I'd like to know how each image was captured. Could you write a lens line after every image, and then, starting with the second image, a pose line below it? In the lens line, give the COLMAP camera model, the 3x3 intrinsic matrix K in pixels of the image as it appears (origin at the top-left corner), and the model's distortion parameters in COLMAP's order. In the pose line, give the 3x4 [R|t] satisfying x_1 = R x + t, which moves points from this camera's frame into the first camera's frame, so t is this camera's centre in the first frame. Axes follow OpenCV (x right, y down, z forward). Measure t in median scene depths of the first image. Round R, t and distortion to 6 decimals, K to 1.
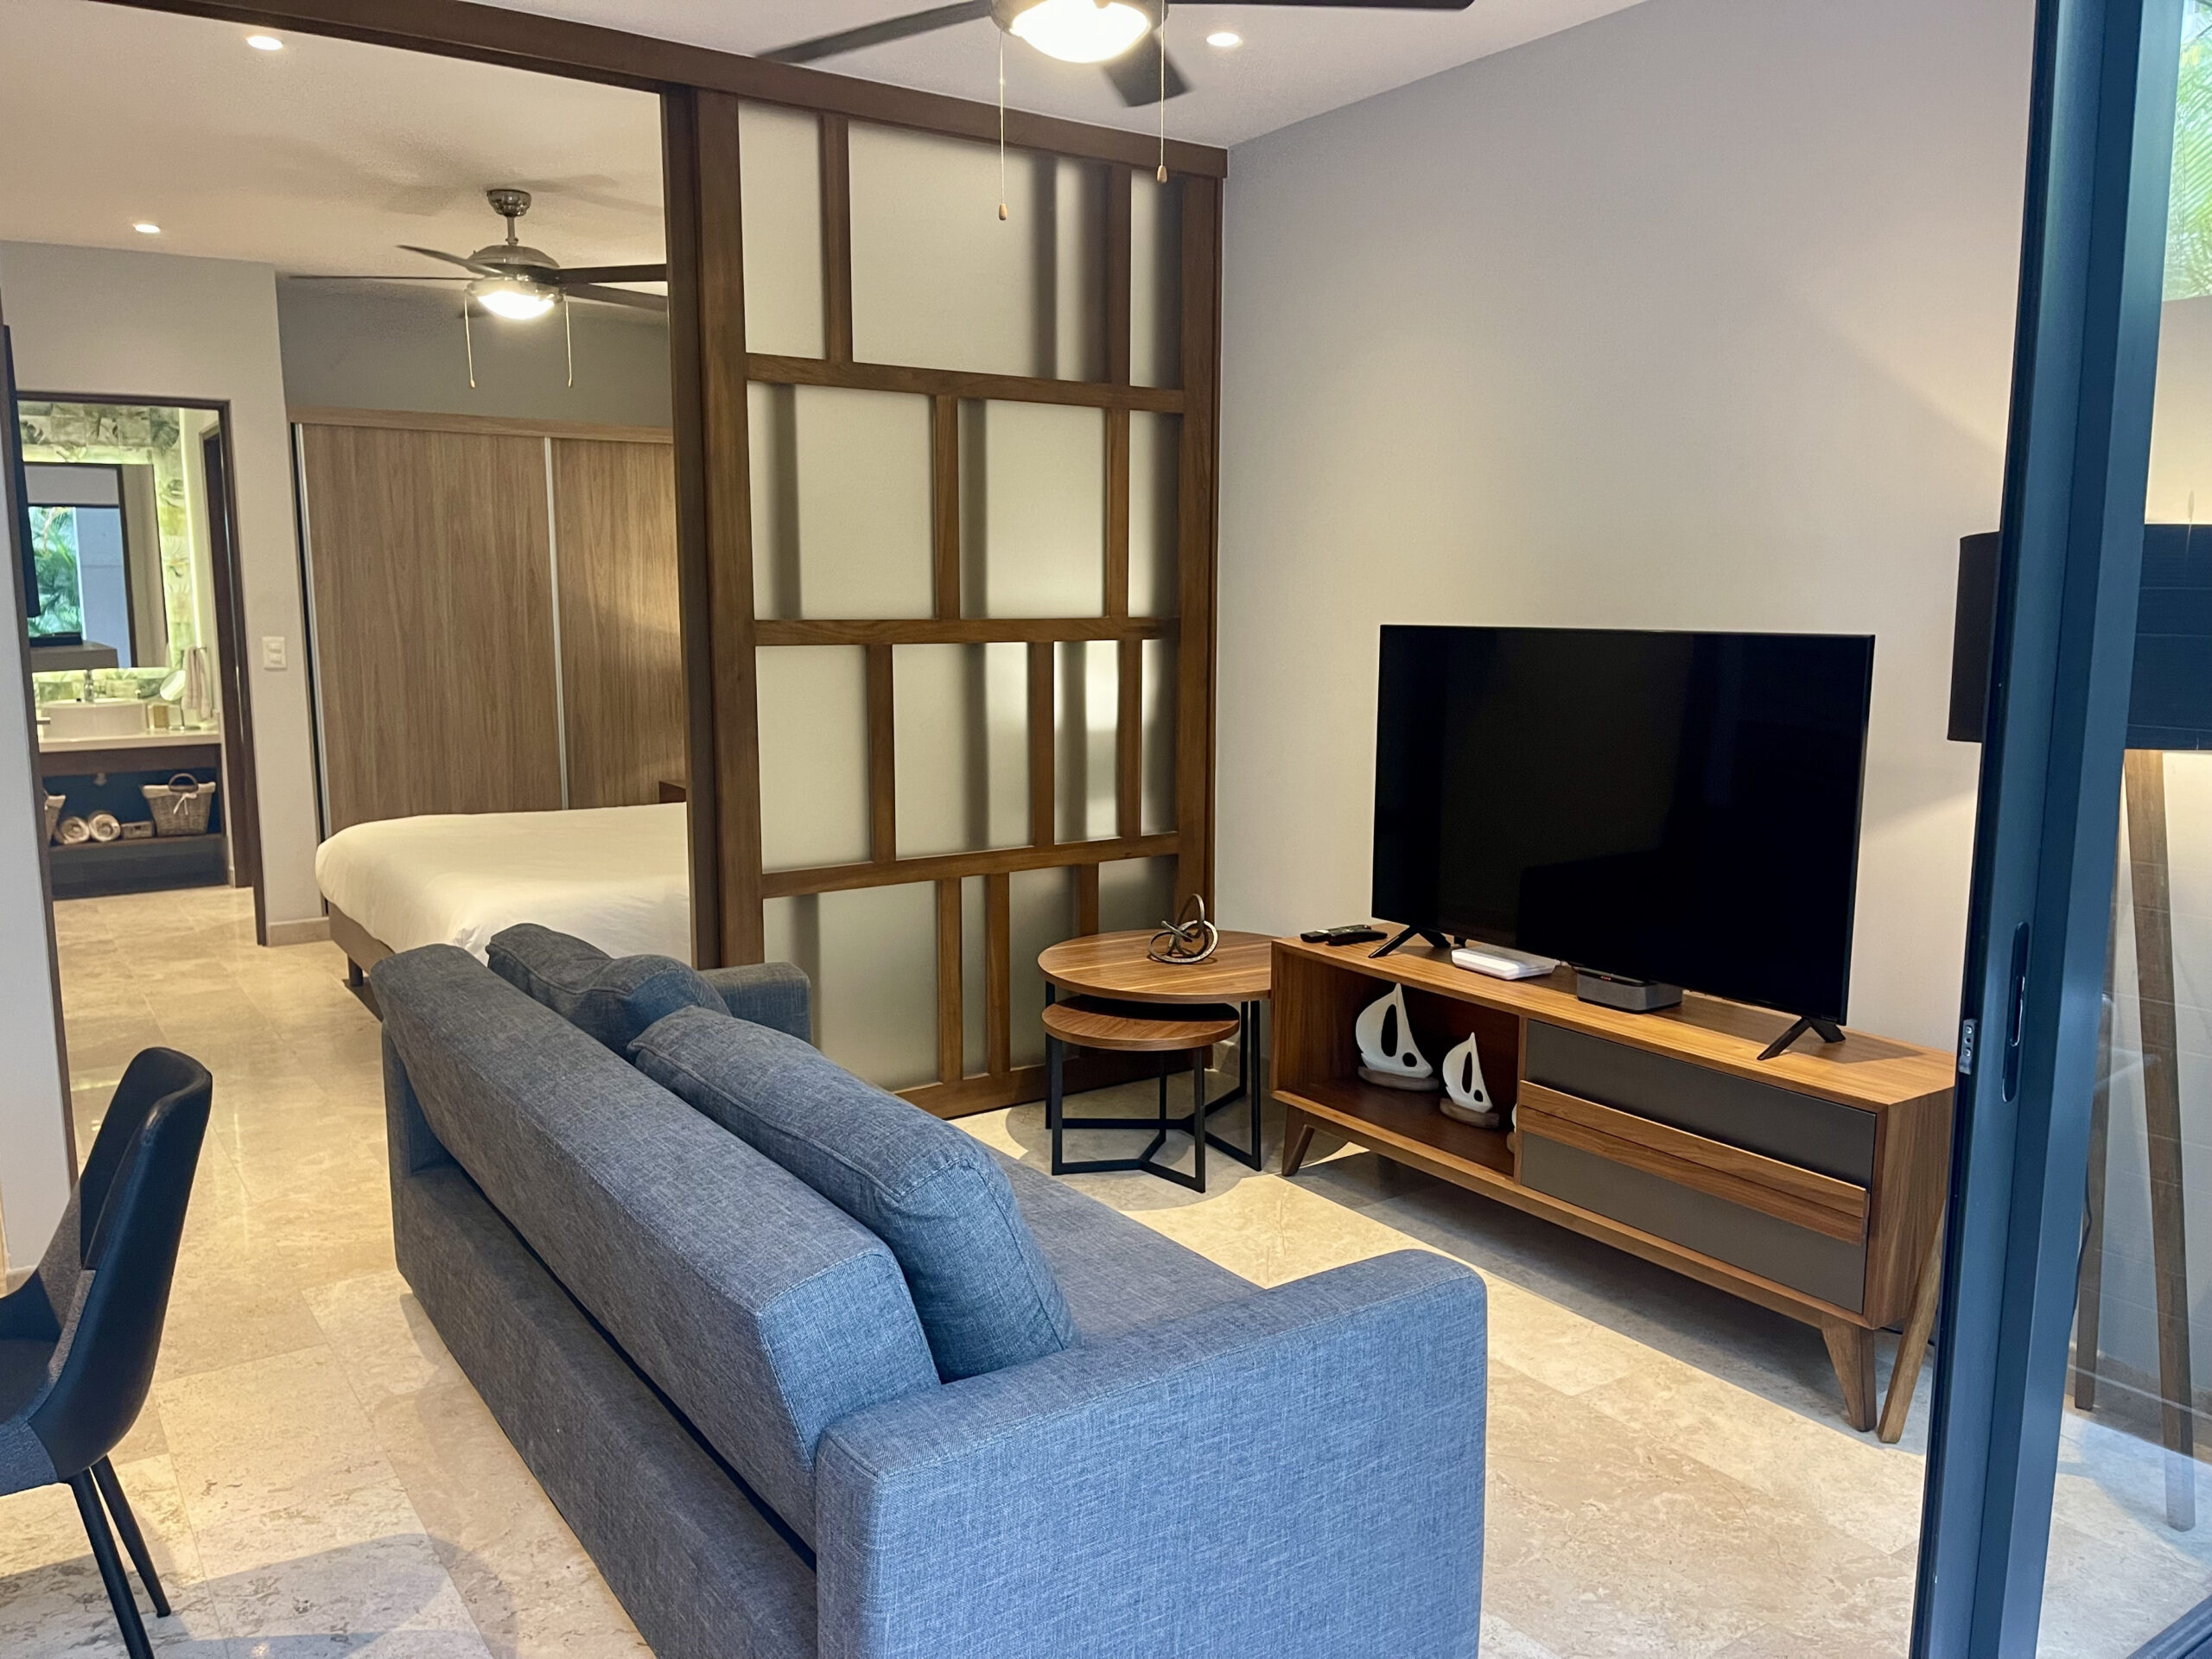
lens RADIAL K [[1652.7, 0, 1088.5], [0, 1652.7, 835.4], [0, 0, 1]] dist [0.072649, -0.096042]
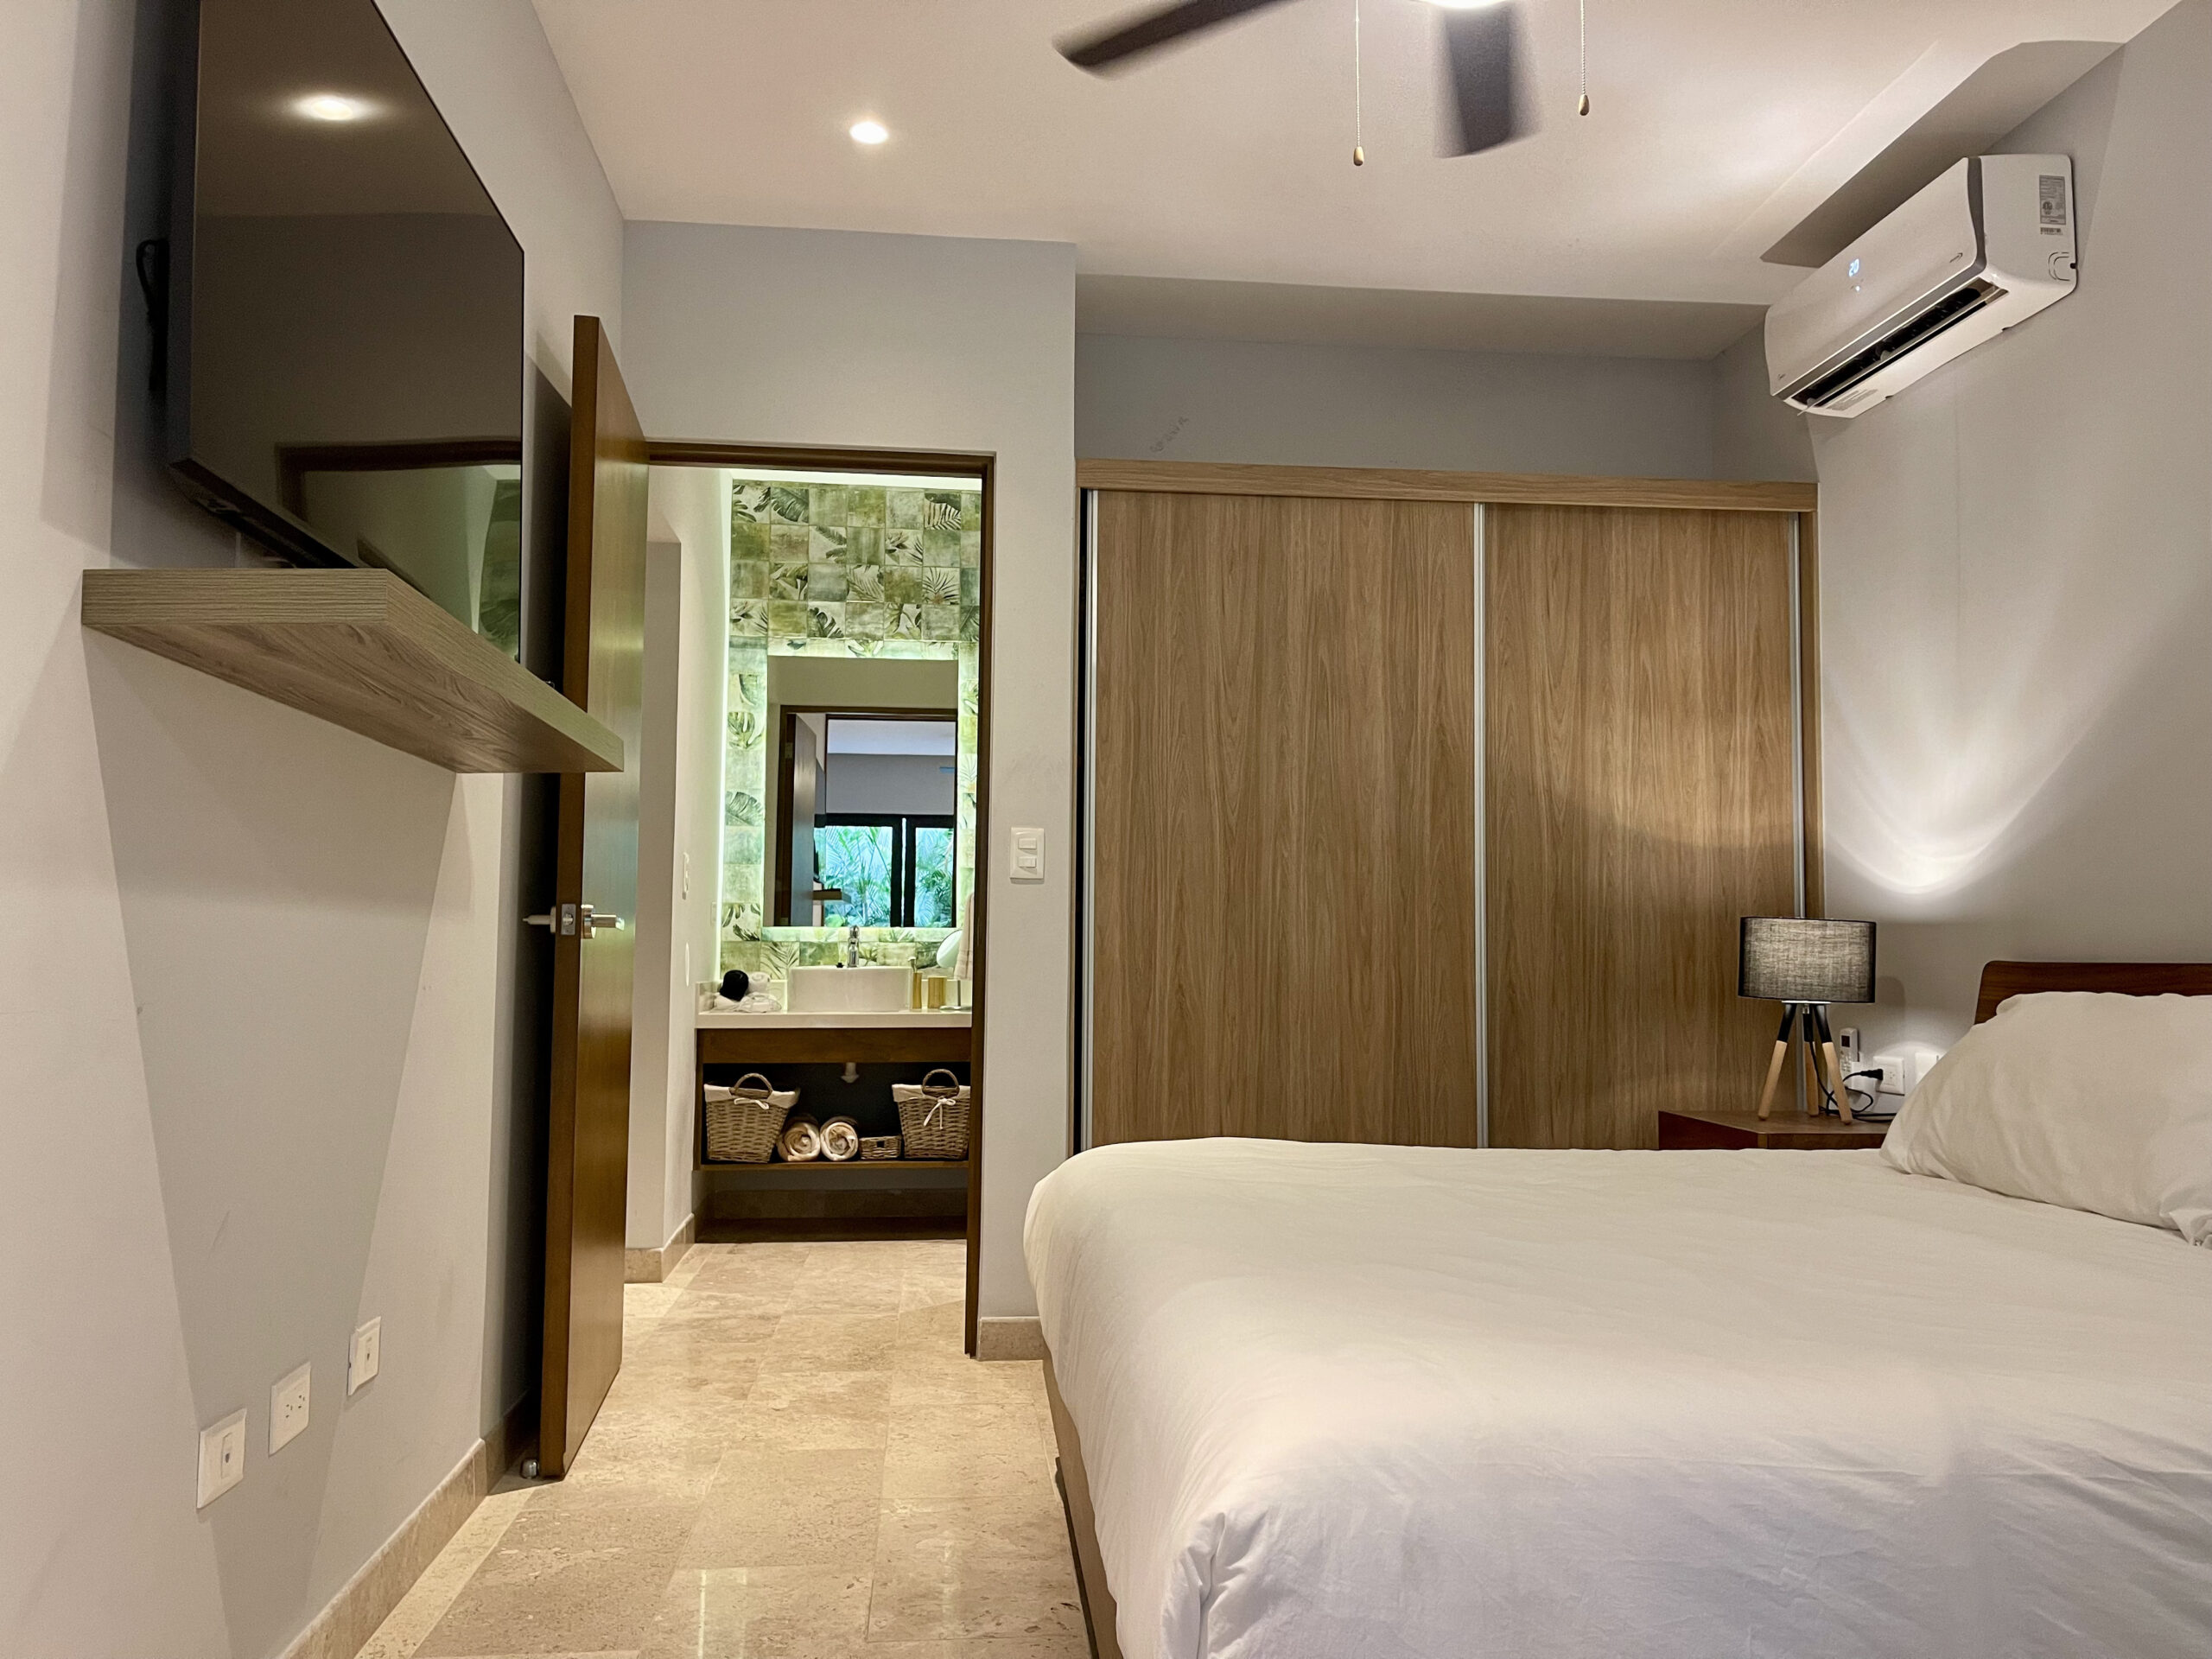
lens RADIAL K [[1652.7, 0, 1088.5], [0, 1652.7, 835.4], [0, 0, 1]] dist [0.072649, -0.096042]
pose [[0.872399, -0.028860, -0.487942, -0.241825], [-0.080914, 0.975956, -0.202393, 0.004466], [0.482051, 0.216049, 0.849088, 0.690533]]
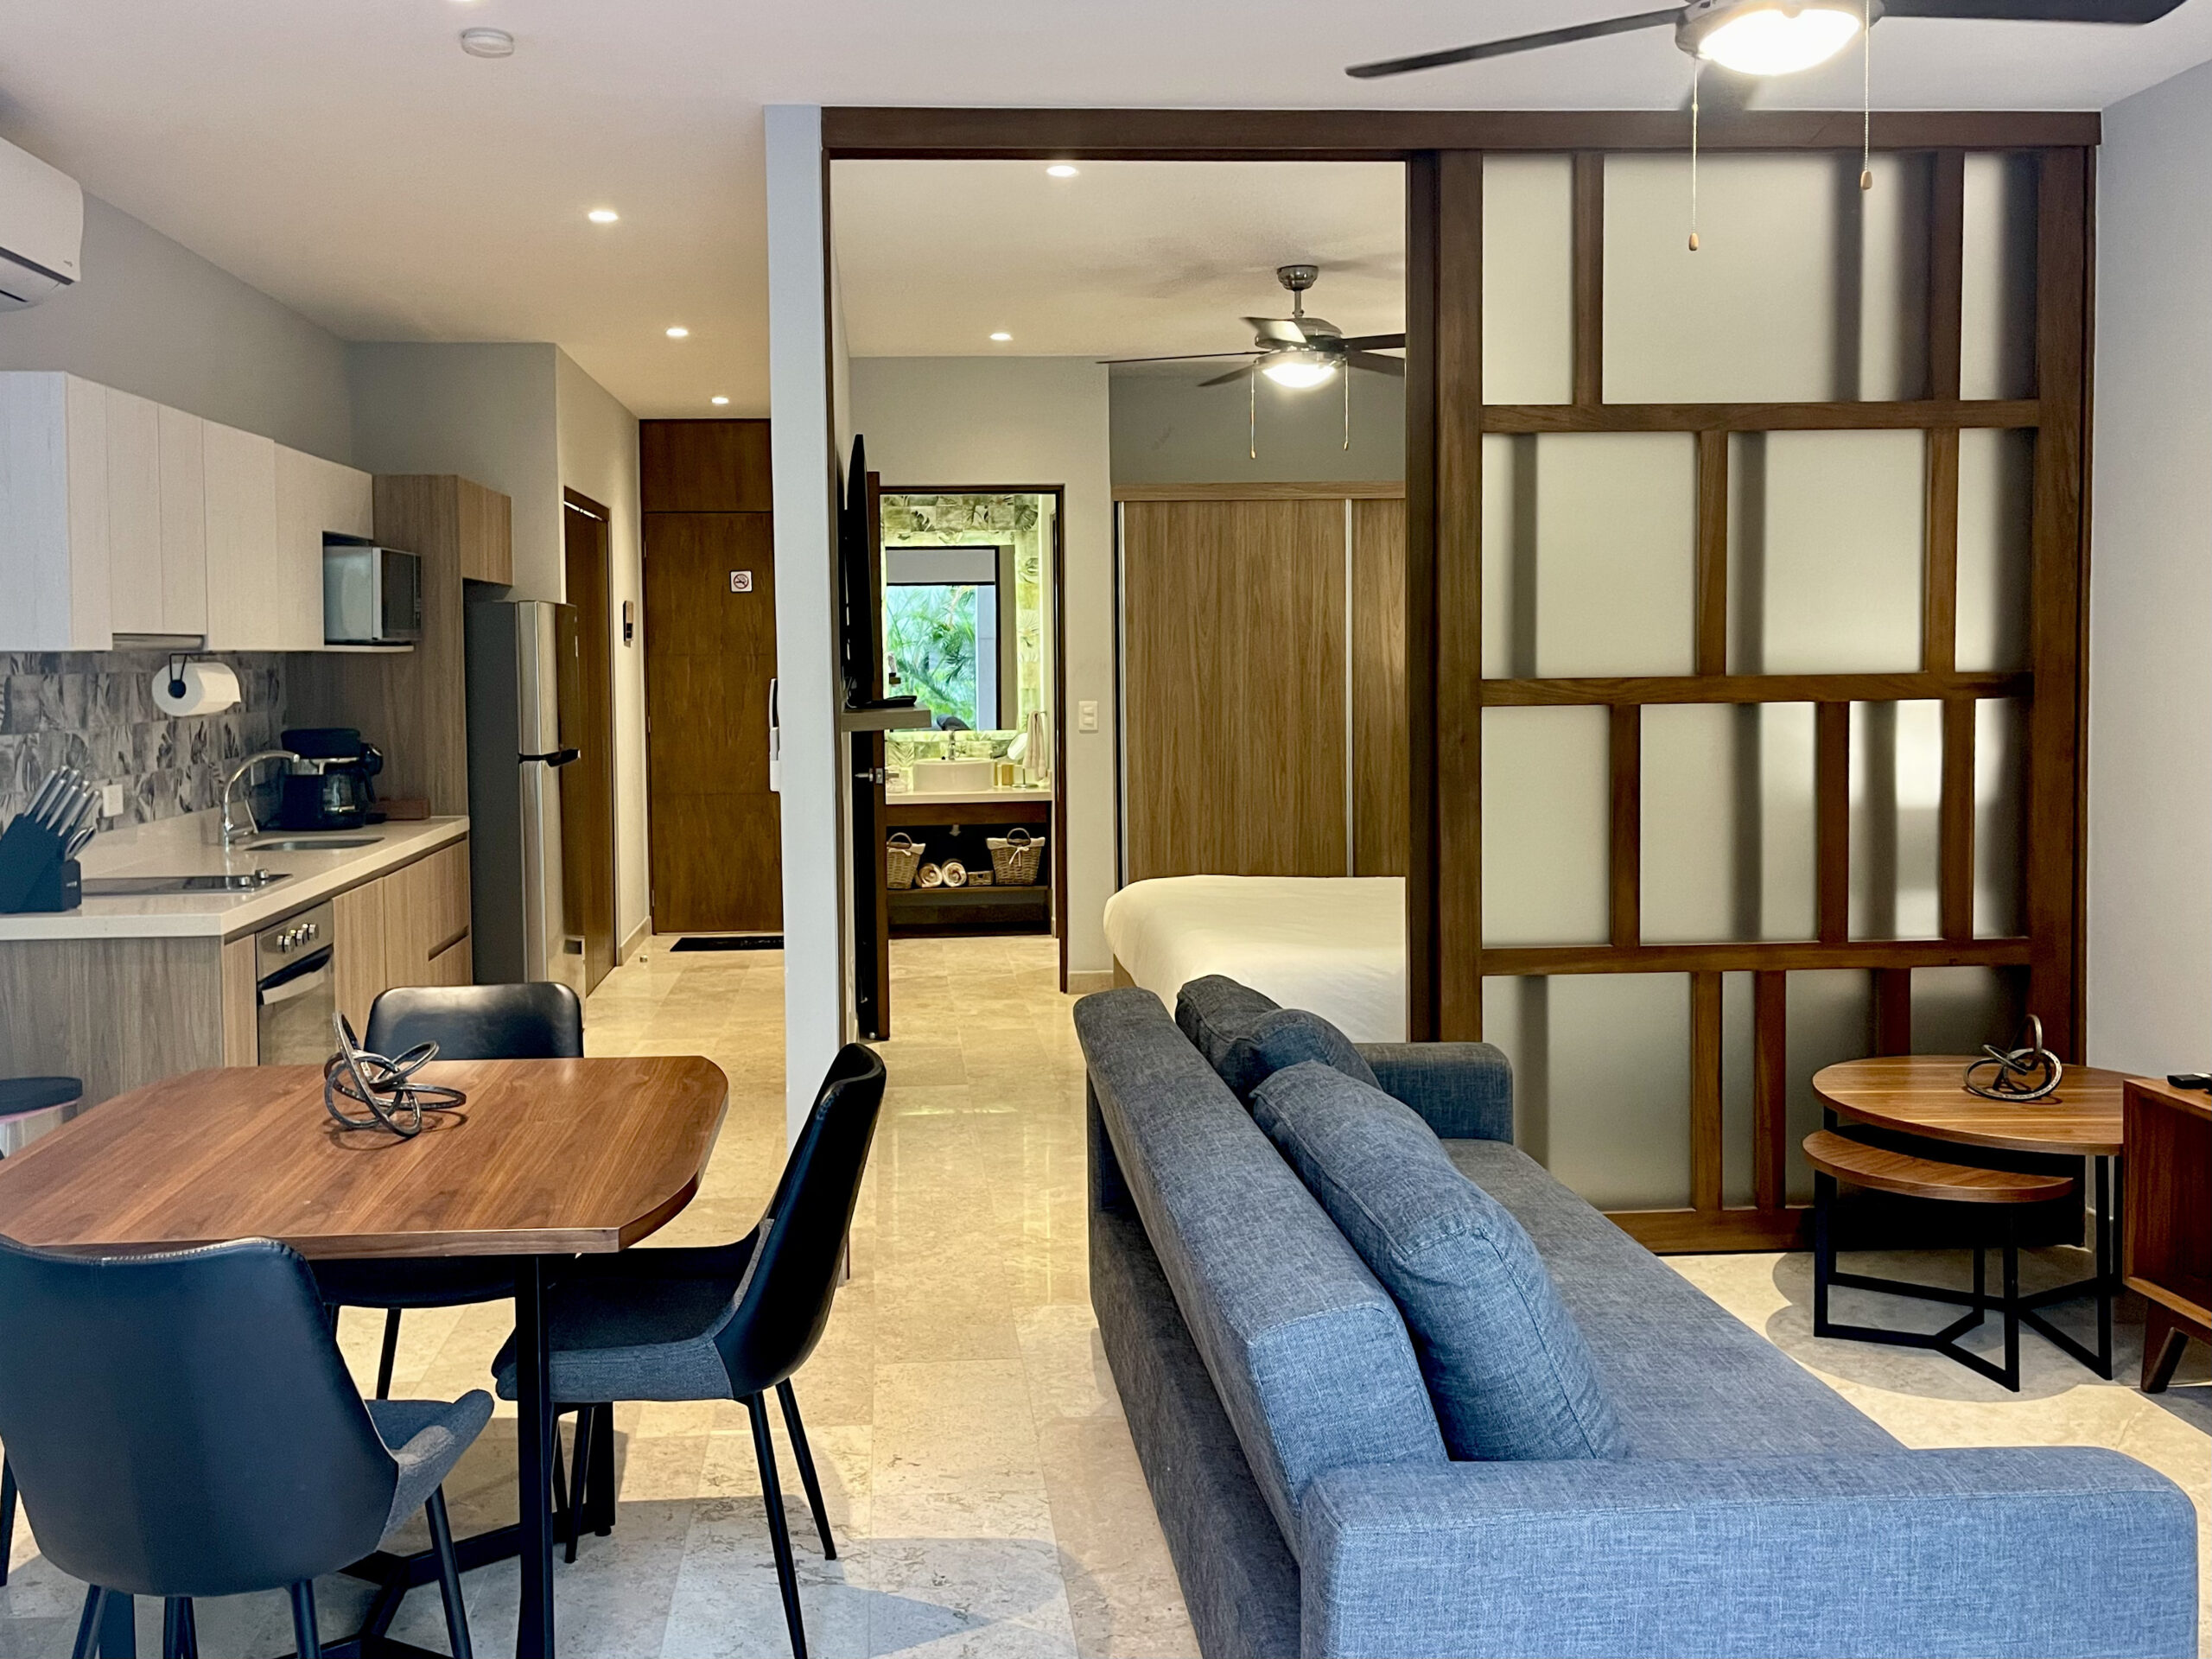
lens RADIAL K [[1843.3, 0, 1011.2], [0, 1843.3, 744.4], [0, 0, 1]] dist [0.063315, -0.074429]
pose [[0.860207, 0.011609, -0.509814, 0.093234], [-0.060393, 0.995024, -0.079244, 0.006411], [0.506357, 0.098955, 0.856627, -0.034256]]
